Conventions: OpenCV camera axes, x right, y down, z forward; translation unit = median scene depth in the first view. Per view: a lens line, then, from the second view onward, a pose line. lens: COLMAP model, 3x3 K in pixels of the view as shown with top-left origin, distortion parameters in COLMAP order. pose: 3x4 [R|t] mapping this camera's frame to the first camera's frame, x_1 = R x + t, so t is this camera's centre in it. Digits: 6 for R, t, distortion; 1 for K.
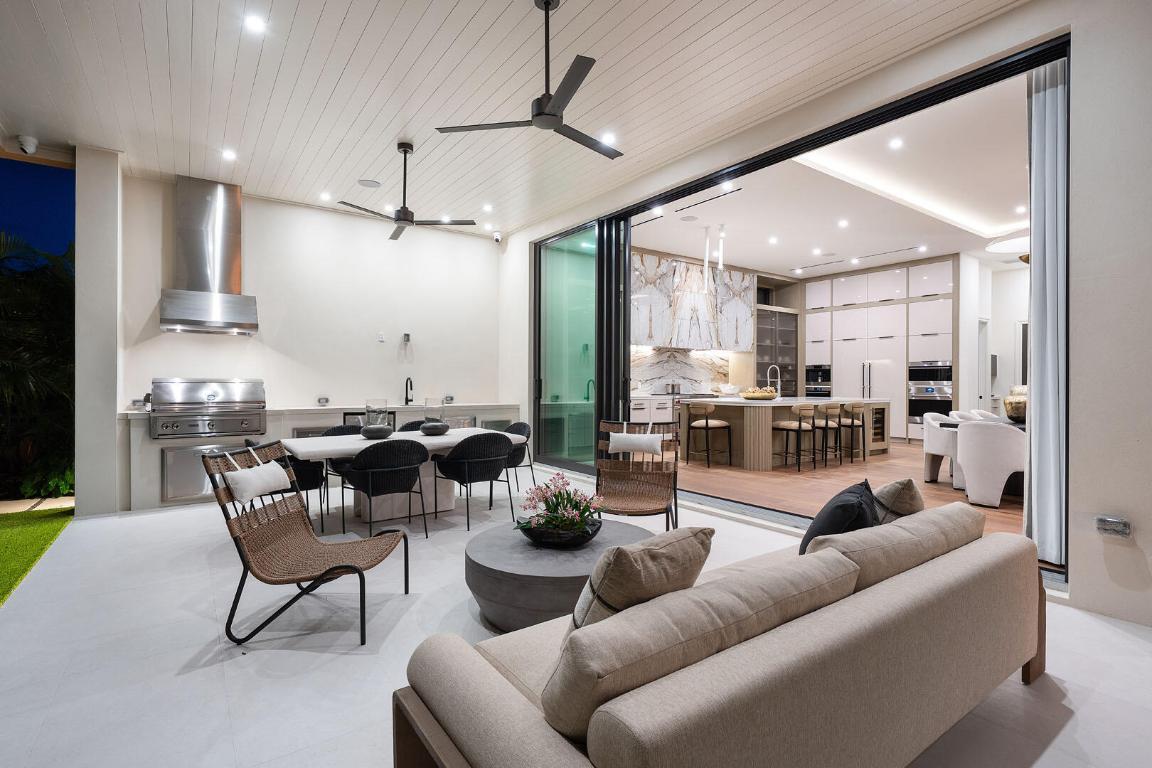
lens RADIAL K [[562.2, 0, 579.6], [0, 562.2, 381.0], [0, 0, 1]] dist [-0.001666, -0.000379]
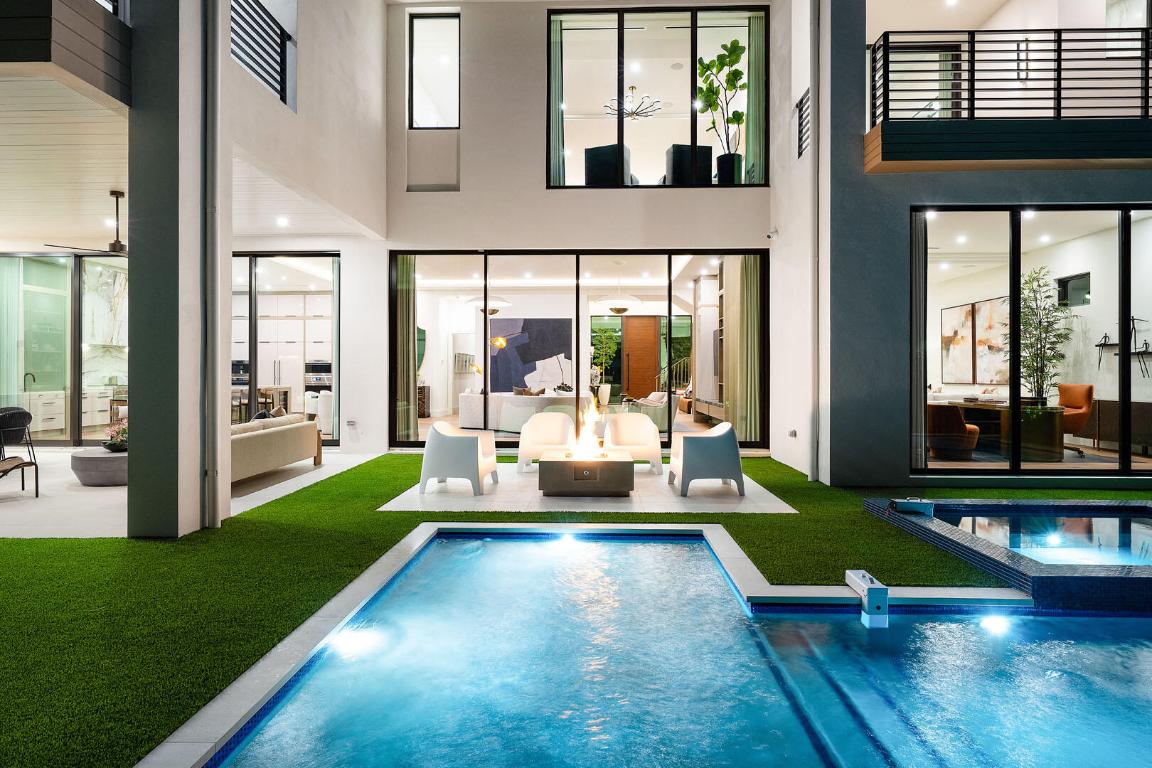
lens RADIAL K [[619.4, 0, 580.7], [0, 619.4, 372.0], [0, 0, 1]] dist [-0.001729, -0.000014]
pose [[0.608285, -0.000734, 0.793718, -0.281614], [-0.001843, 0.999996, 0.002337, -0.008646], [-0.793716, -0.002884, 0.608281, -0.600189]]
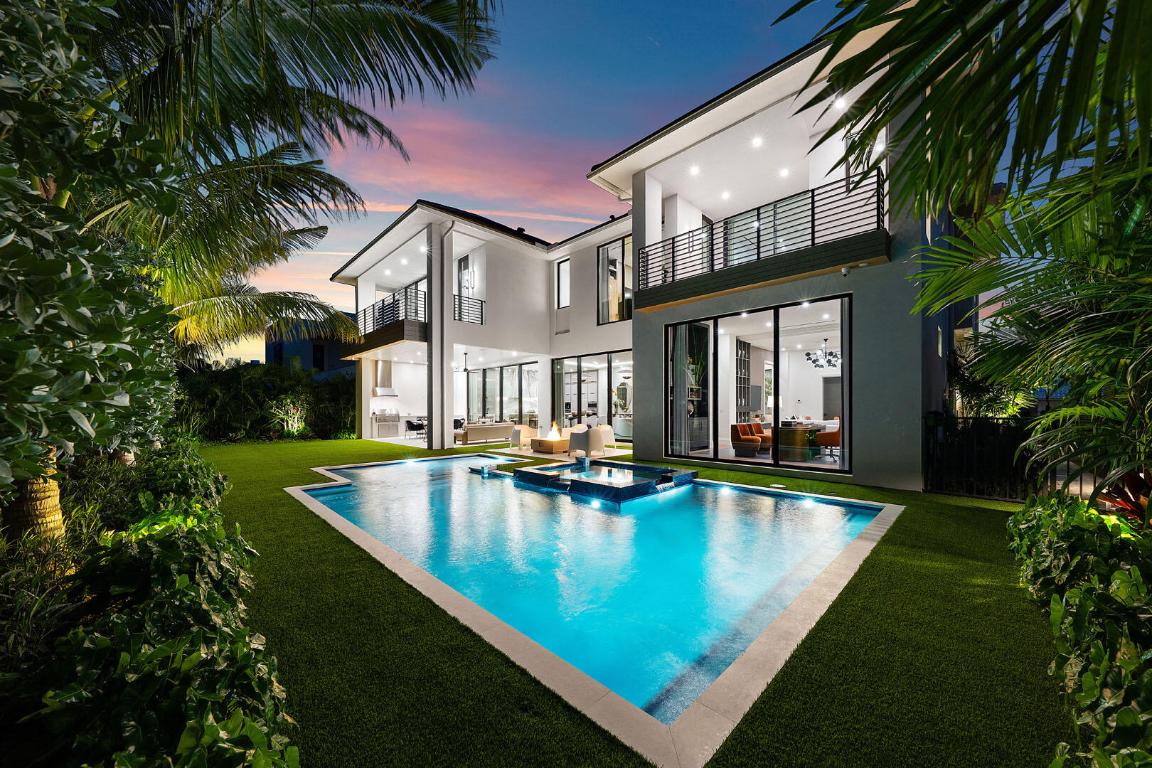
lens RADIAL K [[397.0, 0, 579.7], [0, 397.0, 409.7], [0, 0, 1]] dist [0.000615, 0.000005]
pose [[0.986672, -0.008354, 0.162504, 0.184139], [0.007238, 0.999946, 0.007457, -0.006642], [-0.162558, -0.006181, 0.986680, -1.384788]]
